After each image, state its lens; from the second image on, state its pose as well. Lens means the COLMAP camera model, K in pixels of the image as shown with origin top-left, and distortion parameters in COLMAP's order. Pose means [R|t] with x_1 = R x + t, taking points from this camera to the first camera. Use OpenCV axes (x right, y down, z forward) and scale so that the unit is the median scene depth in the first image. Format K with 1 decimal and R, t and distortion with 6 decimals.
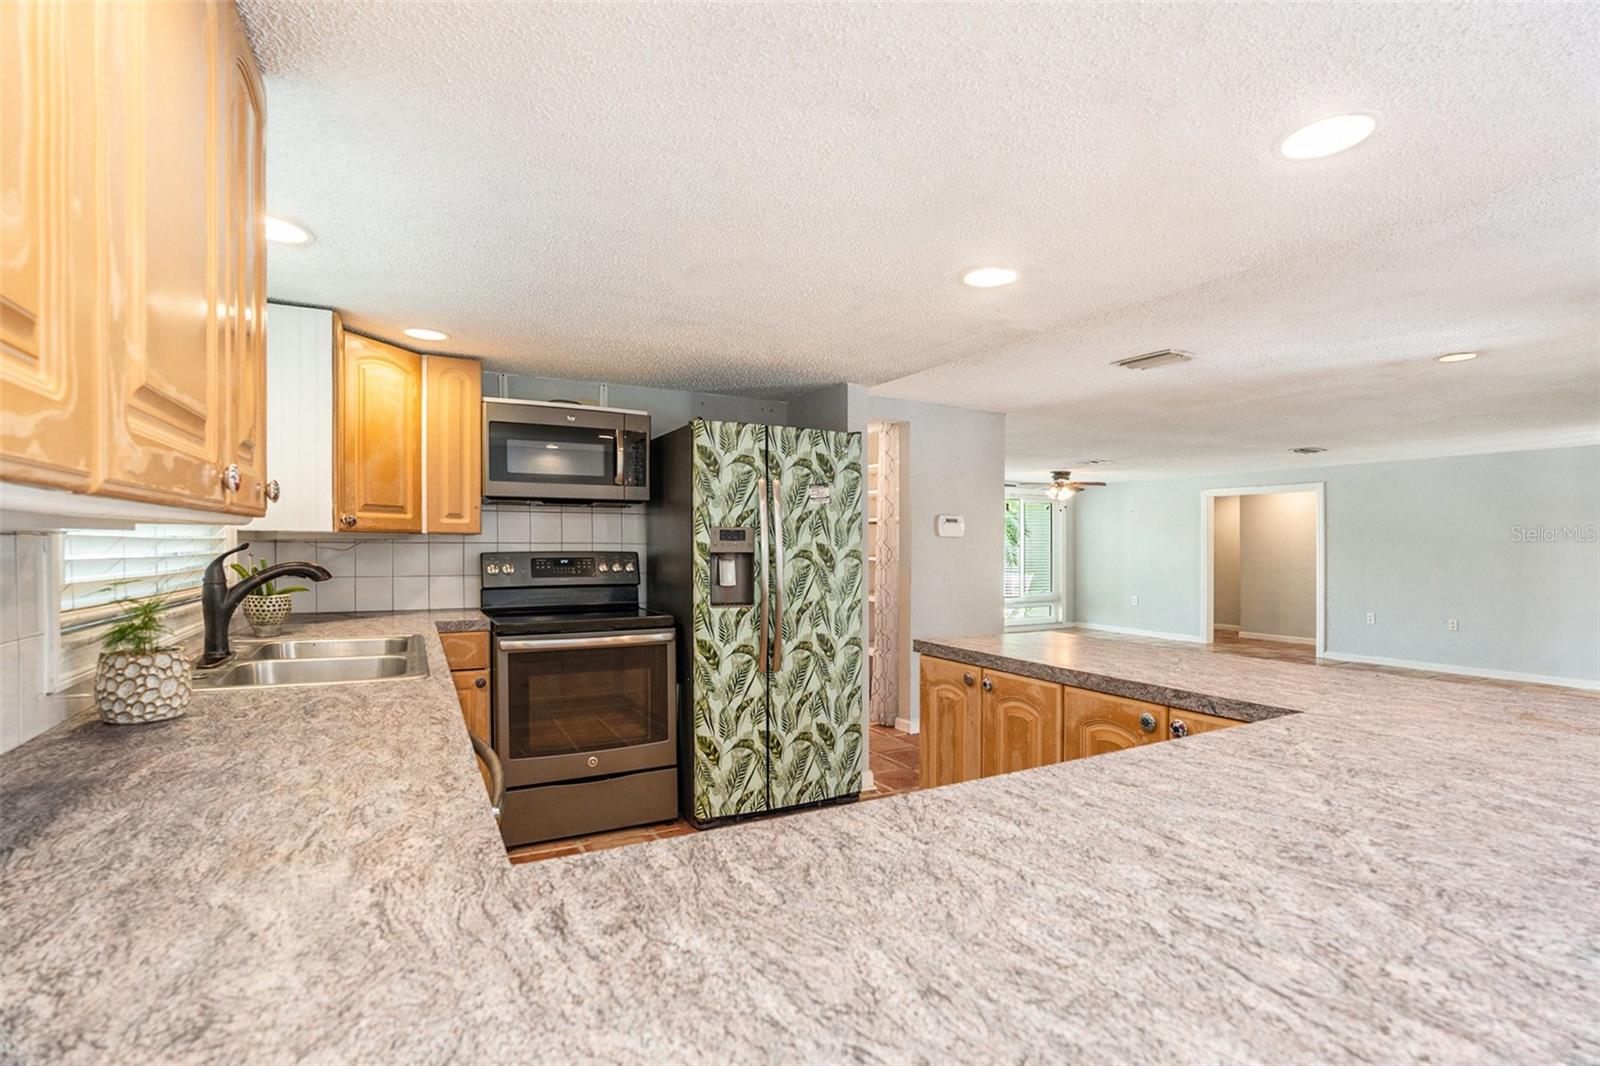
lens RADIAL K [[720.6, 0, 793.7], [0, 720.6, 536.6], [0, 0, 1]] dist [-0.000372, -0.000070]
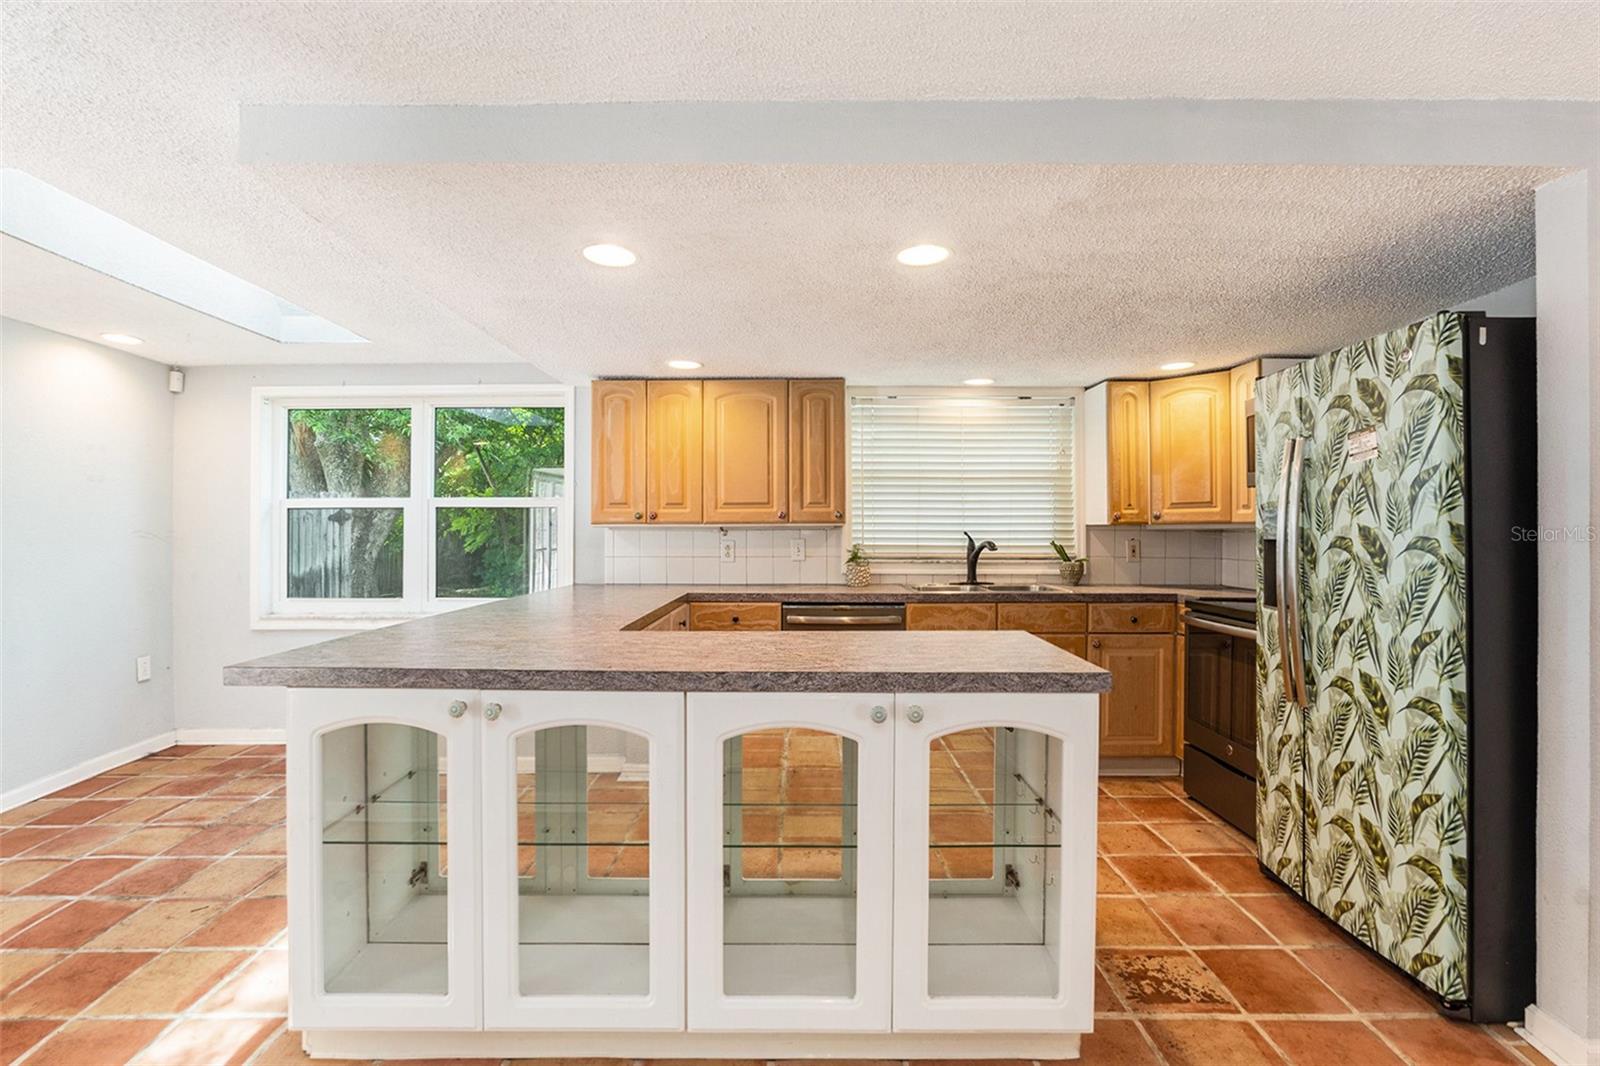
lens RADIAL K [[720.6, 0, 793.7], [0, 720.6, 536.6], [0, 0, 1]] dist [-0.000372, -0.000070]
pose [[-0.474923, -0.002531, -0.880023, 0.821052], [0.007935, 0.999943, -0.007158, 0.019370], [0.879991, -0.010382, -0.474876, 0.877822]]
